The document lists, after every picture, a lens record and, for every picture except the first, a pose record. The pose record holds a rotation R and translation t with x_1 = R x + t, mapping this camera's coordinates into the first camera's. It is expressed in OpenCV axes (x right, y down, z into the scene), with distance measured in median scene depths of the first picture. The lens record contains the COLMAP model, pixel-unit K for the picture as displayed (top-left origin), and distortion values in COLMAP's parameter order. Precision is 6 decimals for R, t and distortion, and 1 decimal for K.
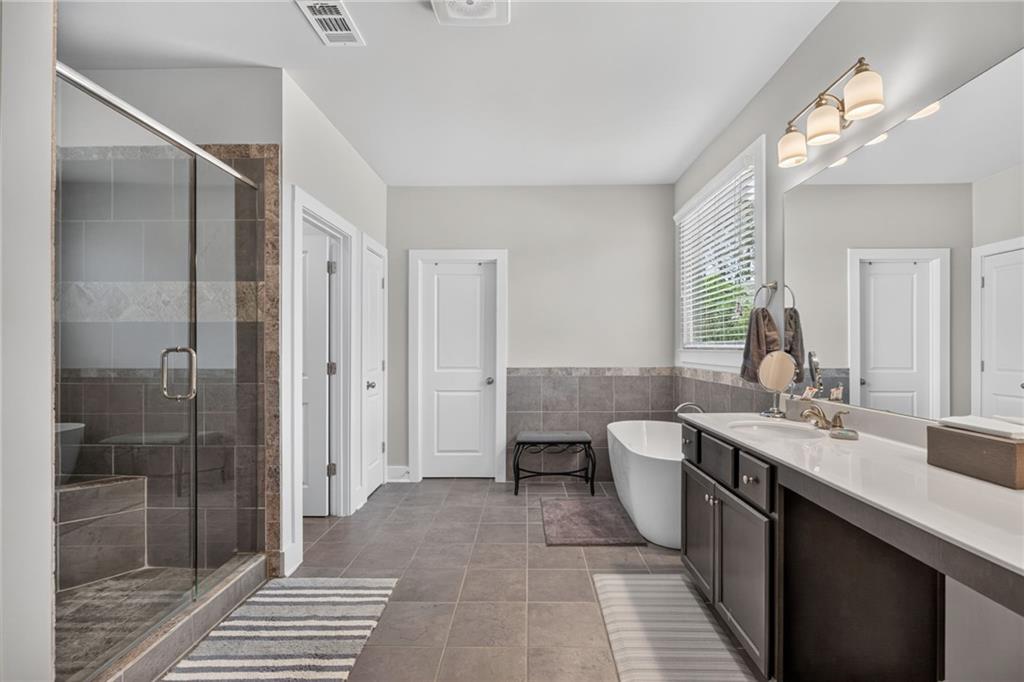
lens RADIAL K [[471.7, 0, 513.7], [0, 471.7, 351.6], [0, 0, 1]] dist [-0.002502, -0.000437]
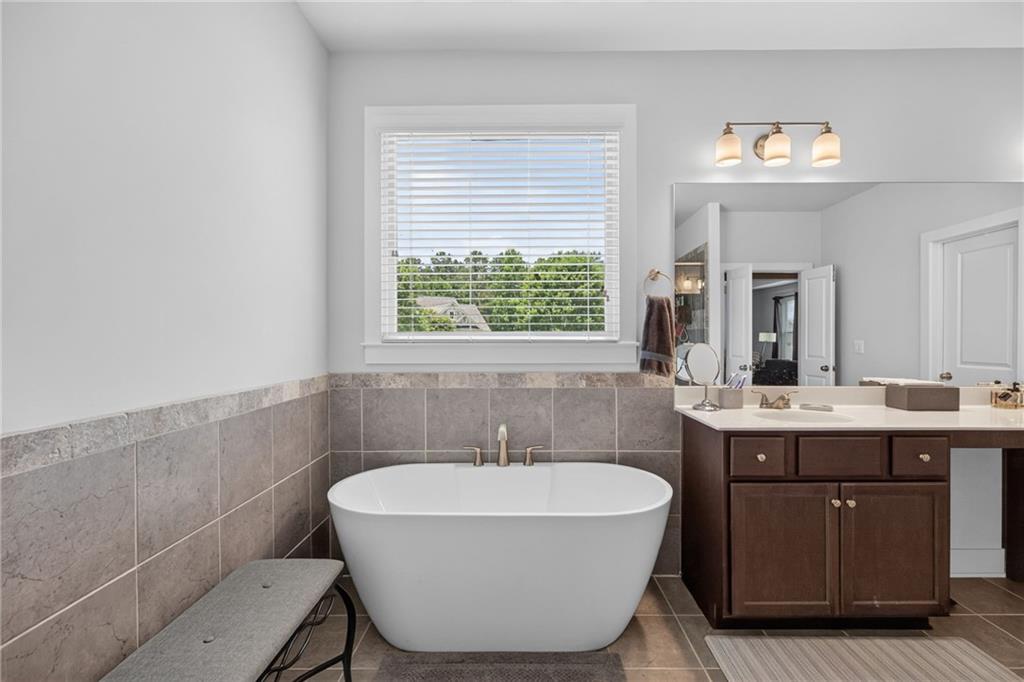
lens RADIAL K [[471.7, 0, 513.7], [0, 471.7, 351.6], [0, 0, 1]] dist [-0.002502, -0.000437]
pose [[0.023618, -0.029763, 0.999278, -0.213843], [0.014025, 0.999468, 0.029437, -0.007330], [-0.999623, 0.013320, 0.024023, 0.767682]]
